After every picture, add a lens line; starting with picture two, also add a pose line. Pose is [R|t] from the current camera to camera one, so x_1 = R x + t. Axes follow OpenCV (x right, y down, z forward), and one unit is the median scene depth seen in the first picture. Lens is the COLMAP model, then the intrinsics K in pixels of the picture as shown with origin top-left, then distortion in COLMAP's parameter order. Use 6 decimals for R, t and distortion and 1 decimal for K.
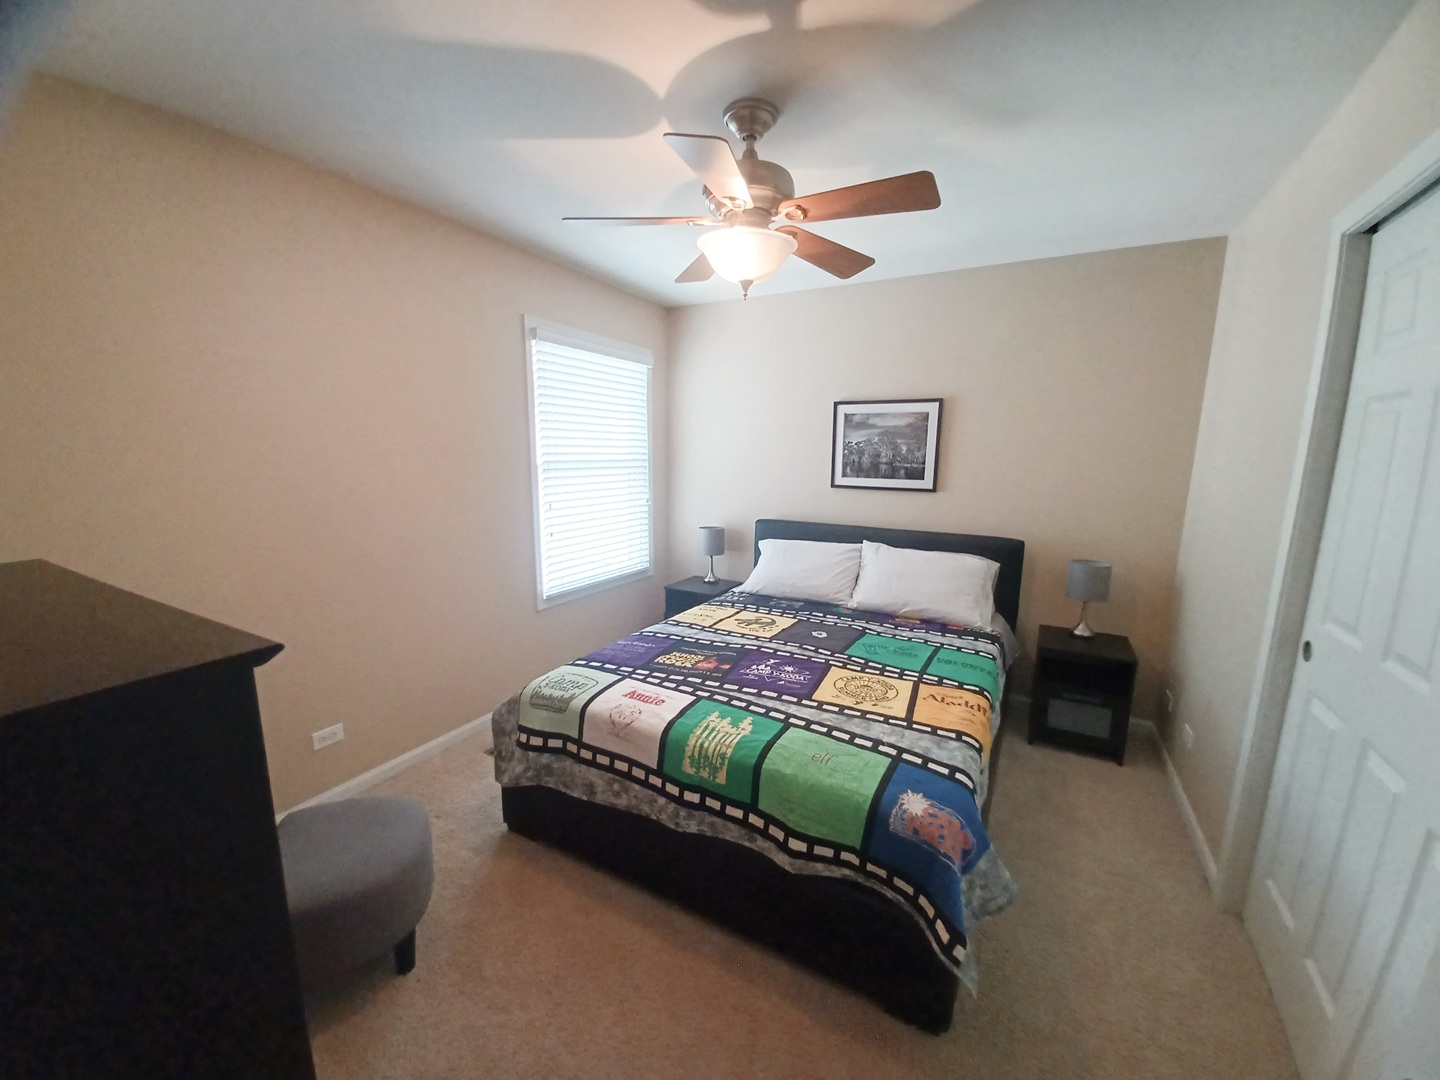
lens RADIAL K [[564.0, 0, 714.1], [0, 564.0, 547.6], [0, 0, 1]] dist [0.010310, -0.013851]
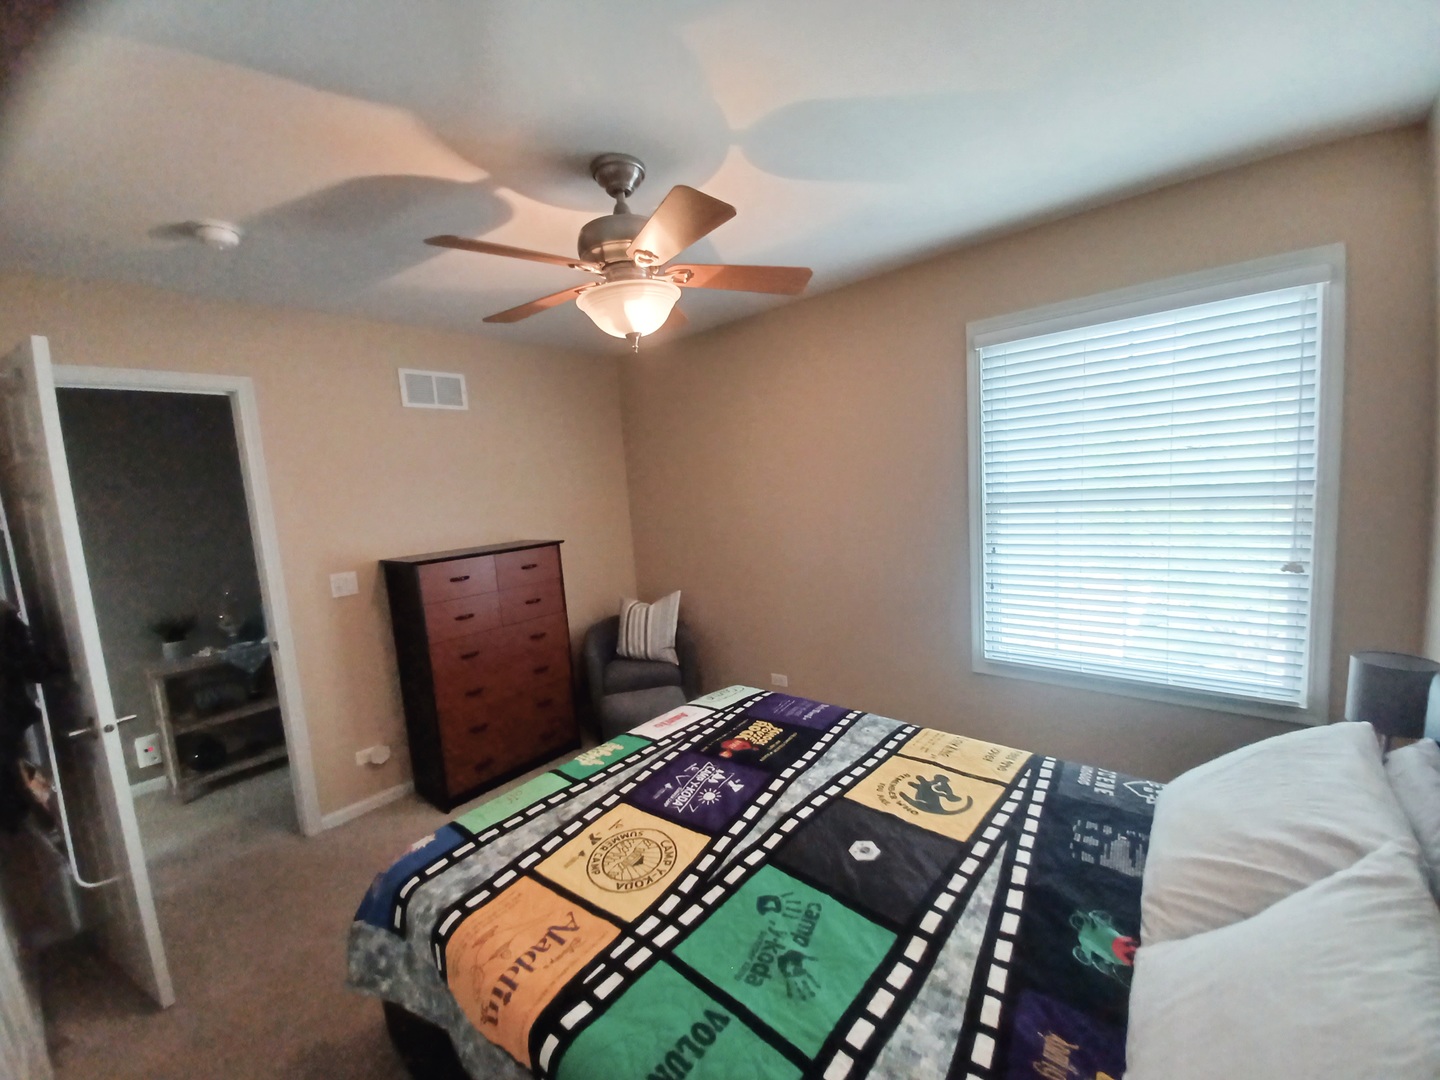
lens RADIAL K [[564.0, 0, 714.1], [0, 564.0, 547.6], [0, 0, 1]] dist [0.010310, -0.013851]
pose [[-0.206600, 0.105375, -0.972735, 0.821262], [-0.101440, 0.986519, 0.128414, -0.203076], [0.973153, 0.125204, -0.193125, 1.117636]]
